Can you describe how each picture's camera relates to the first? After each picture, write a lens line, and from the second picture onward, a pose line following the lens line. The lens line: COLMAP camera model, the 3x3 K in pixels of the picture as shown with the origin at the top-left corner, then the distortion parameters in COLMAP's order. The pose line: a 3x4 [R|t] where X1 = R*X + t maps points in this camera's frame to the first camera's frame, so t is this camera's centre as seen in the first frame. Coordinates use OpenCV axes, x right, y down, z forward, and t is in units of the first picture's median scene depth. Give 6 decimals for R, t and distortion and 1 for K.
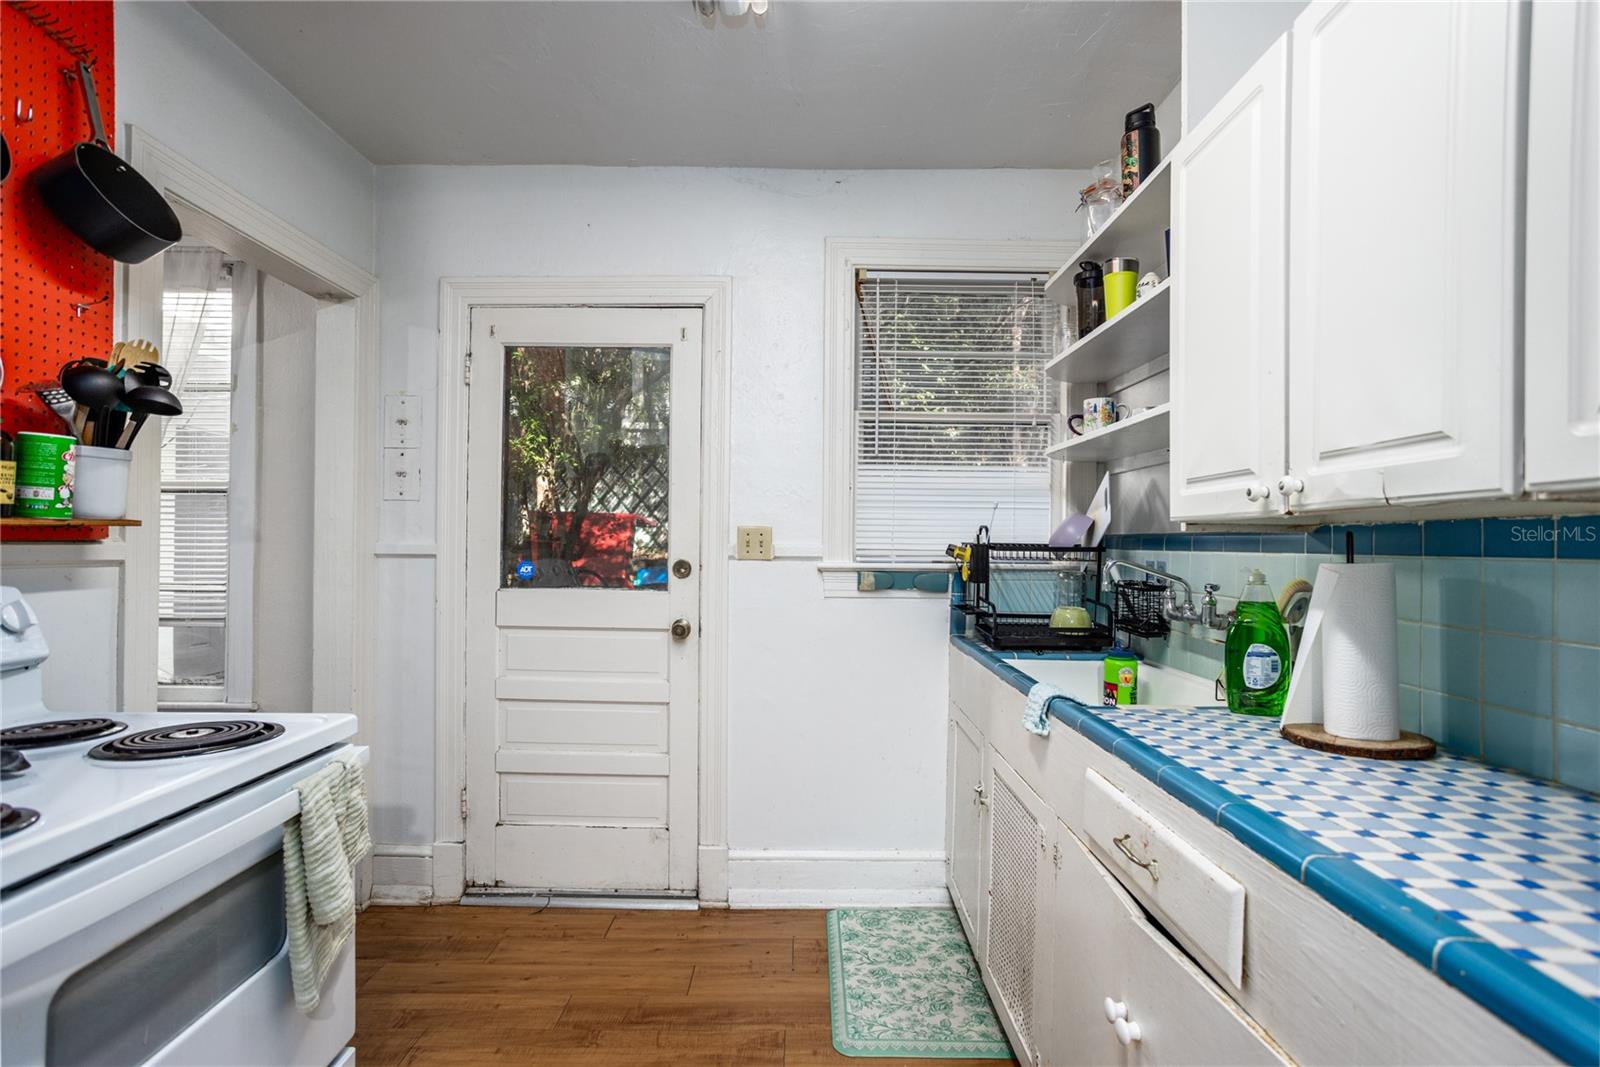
lens RADIAL K [[762.5, 0, 799.2], [0, 762.5, 521.2], [0, 0, 1]] dist [-0.055770, 0.038209]
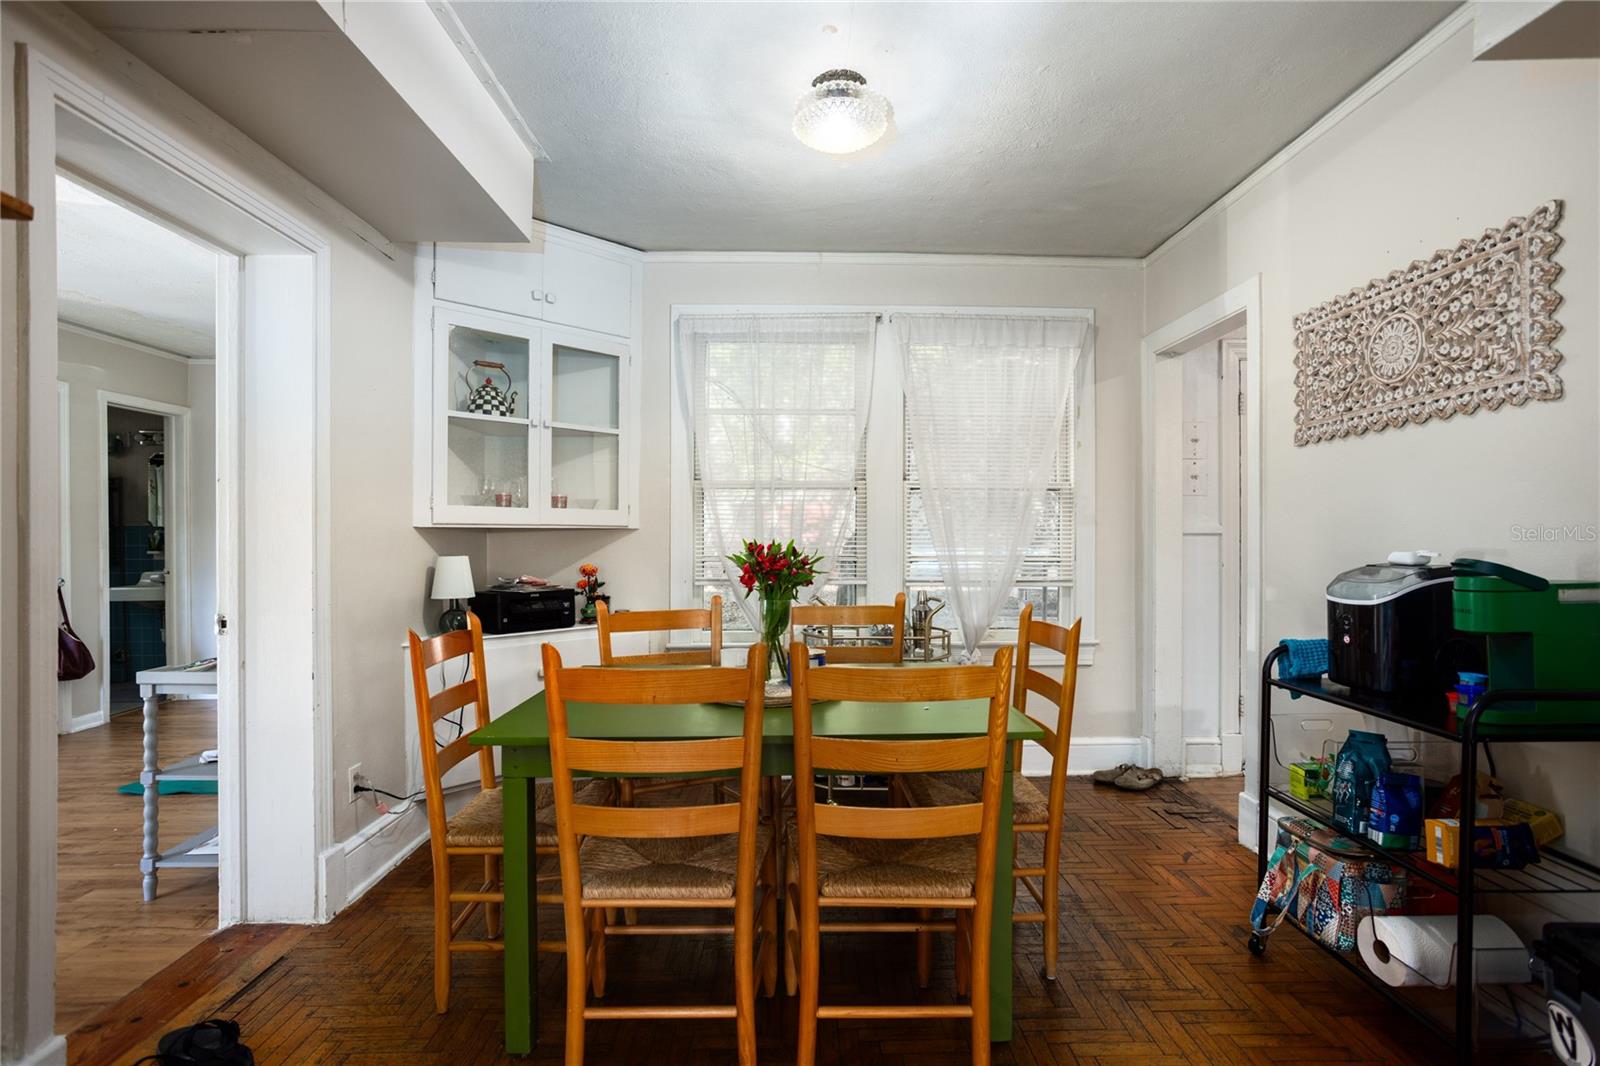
lens RADIAL K [[777.2, 0, 800.2], [0, 777.2, 536.6], [0, 0, 1]] dist [-0.053510, 0.037558]
pose [[0.999584, -0.008785, 0.027472, -1.318038], [0.008596, 0.999939, 0.007003, 0.033762], [-0.027532, -0.006764, 0.999598, -0.435533]]
